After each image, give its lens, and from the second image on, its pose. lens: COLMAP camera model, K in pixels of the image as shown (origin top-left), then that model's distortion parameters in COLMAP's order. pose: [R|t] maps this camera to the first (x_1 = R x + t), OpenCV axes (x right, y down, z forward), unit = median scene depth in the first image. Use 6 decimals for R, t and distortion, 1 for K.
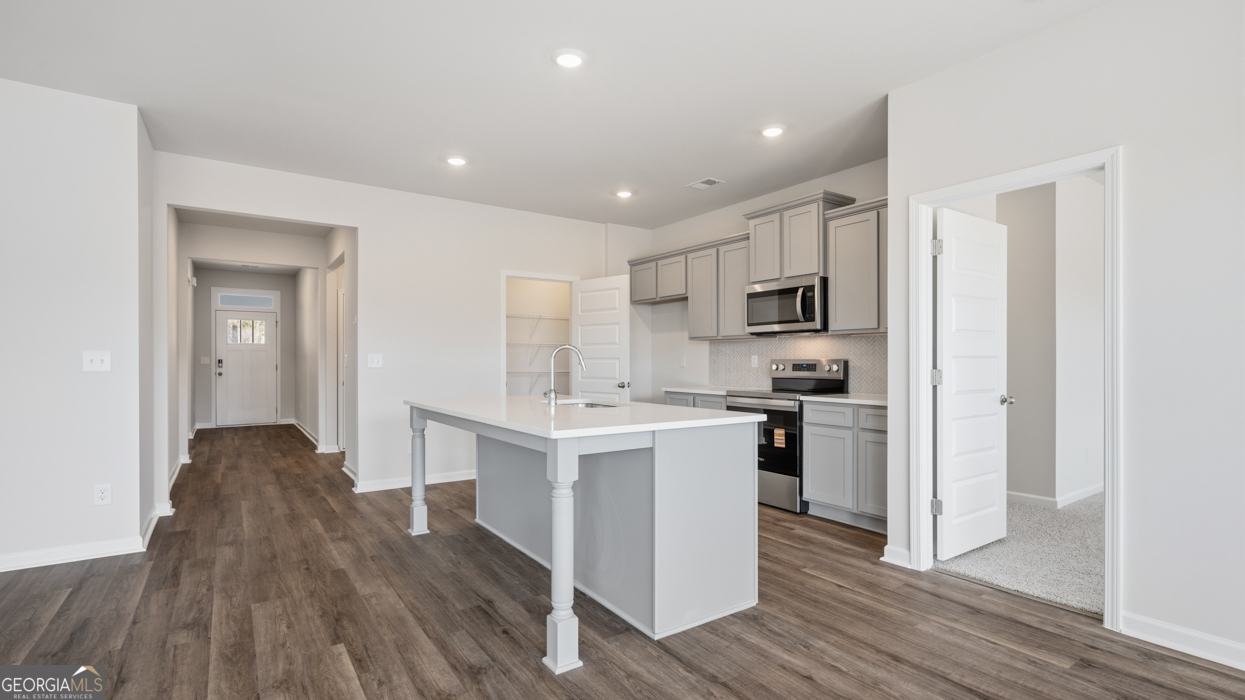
lens RADIAL K [[574.0, 0, 625.7], [0, 574.0, 359.6], [0, 0, 1]] dist [-0.000635, -0.000312]
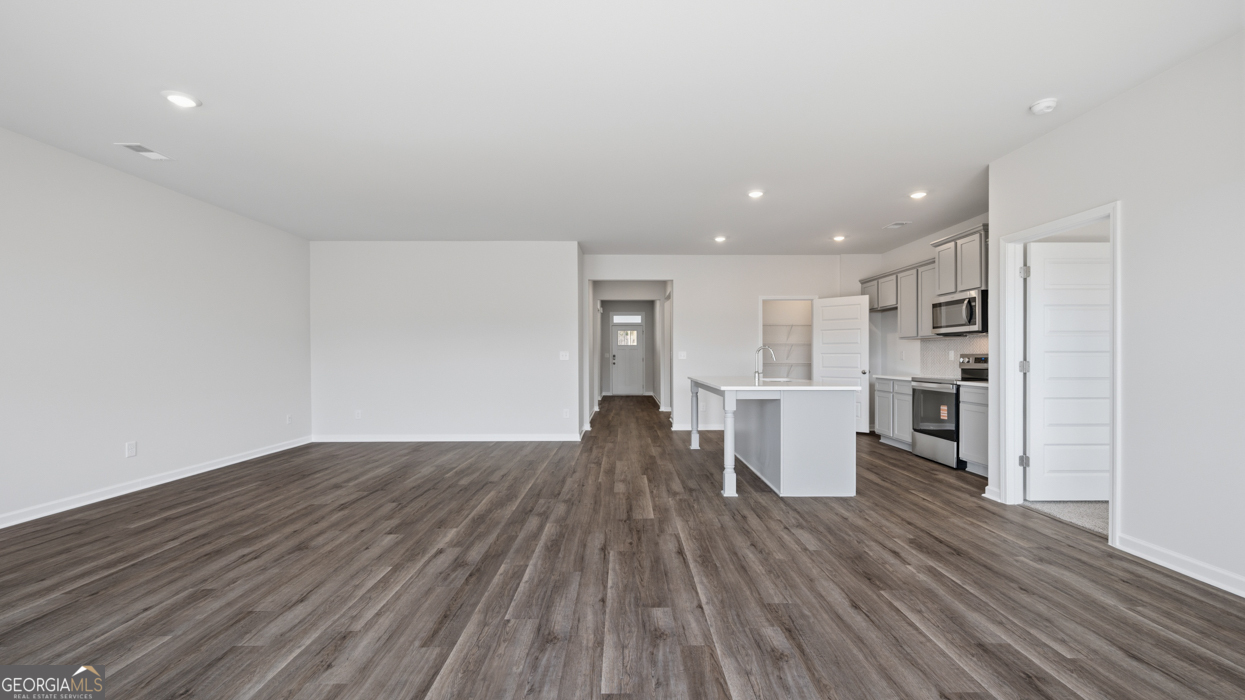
lens RADIAL K [[492.8, 0, 625.2], [0, 492.8, 357.5], [0, 0, 1]] dist [-0.001105, -0.000151]
pose [[0.823081, 0.000915, -0.567924, 0.310269], [0.002185, 0.999986, 0.004778, 0.000633], [0.567920, -0.005173, 0.823067, -0.376496]]
